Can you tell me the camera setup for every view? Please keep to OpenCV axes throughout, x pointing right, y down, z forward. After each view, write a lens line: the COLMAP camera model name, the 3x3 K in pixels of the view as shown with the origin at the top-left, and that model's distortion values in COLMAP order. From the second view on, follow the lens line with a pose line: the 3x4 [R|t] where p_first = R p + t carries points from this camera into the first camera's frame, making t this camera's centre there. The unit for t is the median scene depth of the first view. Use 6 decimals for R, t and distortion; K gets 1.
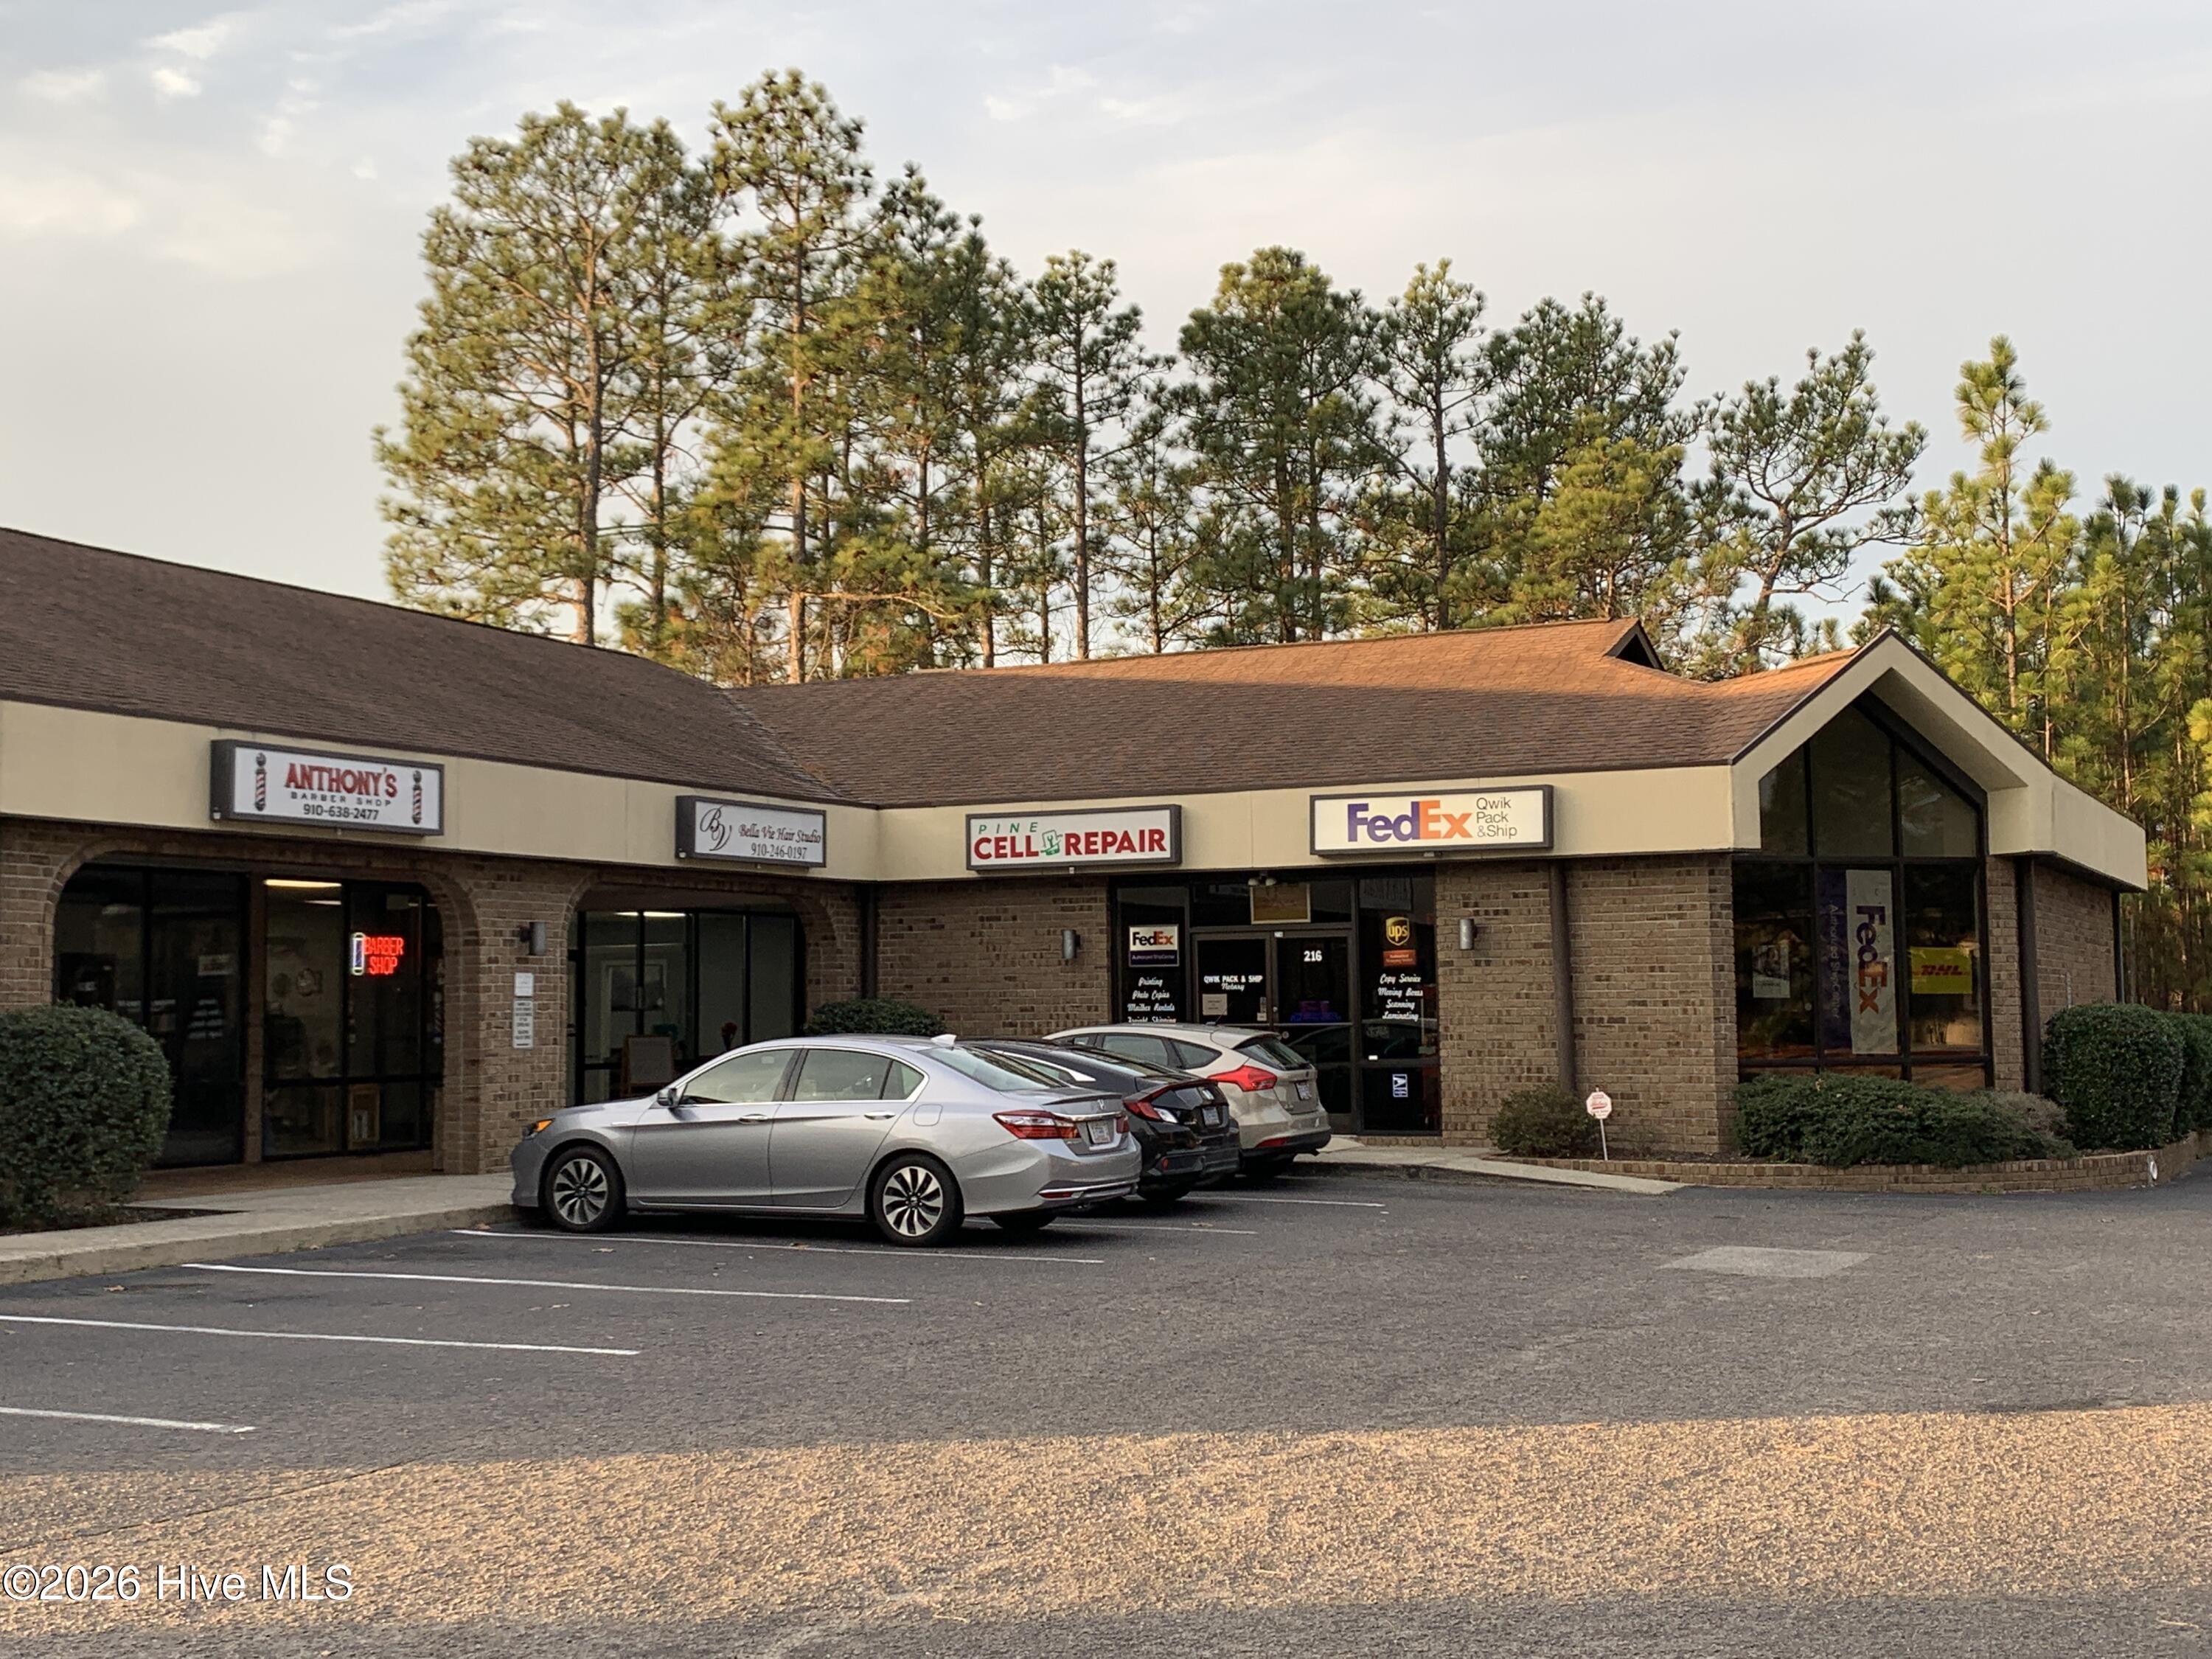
lens RADIAL K [[2665.7, 0, 1094.8], [0, 2665.7, 844.5], [0, 0, 1]] dist [0.141665, 0.000000]
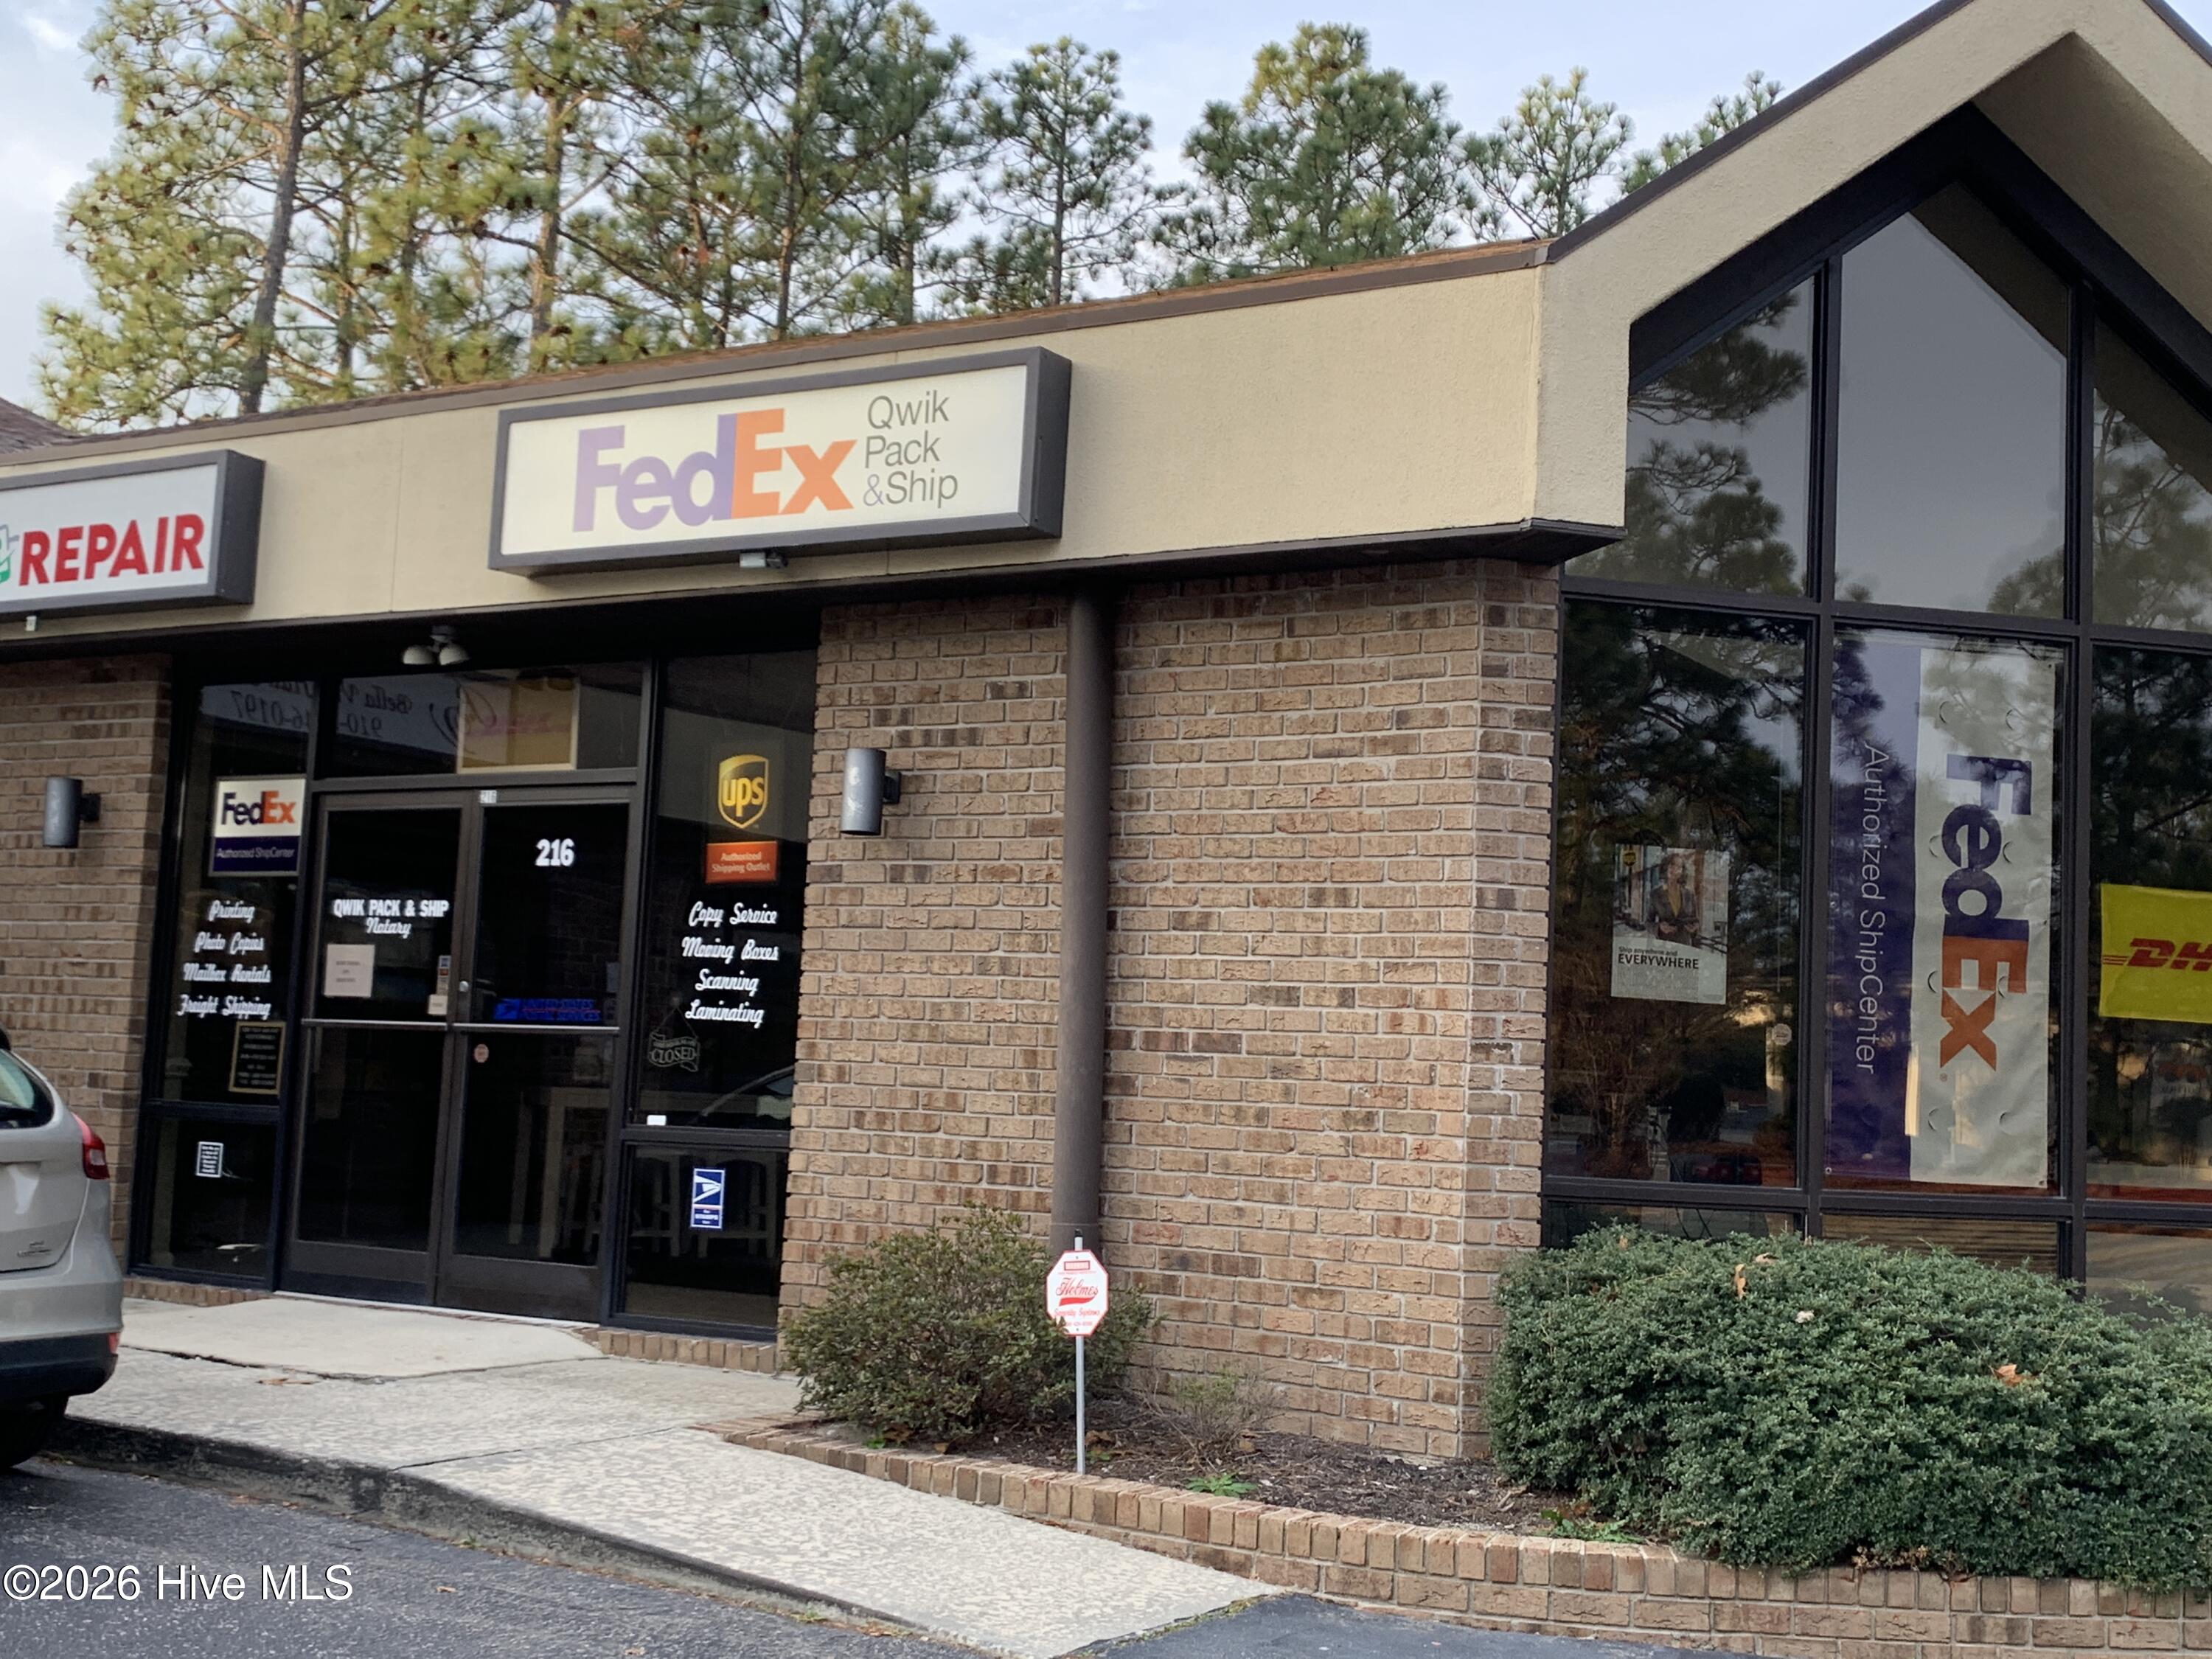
lens RADIAL K [[2696.0, 0, 1115.2], [0, 2696.0, 818.0], [0, 0, 1]] dist [0.103664, 0.000000]
pose [[0.994246, 0.048481, -0.095519, 0.206530], [-0.052382, 0.997874, -0.038769, 0.049101], [0.093436, 0.043550, 0.994672, 0.630615]]
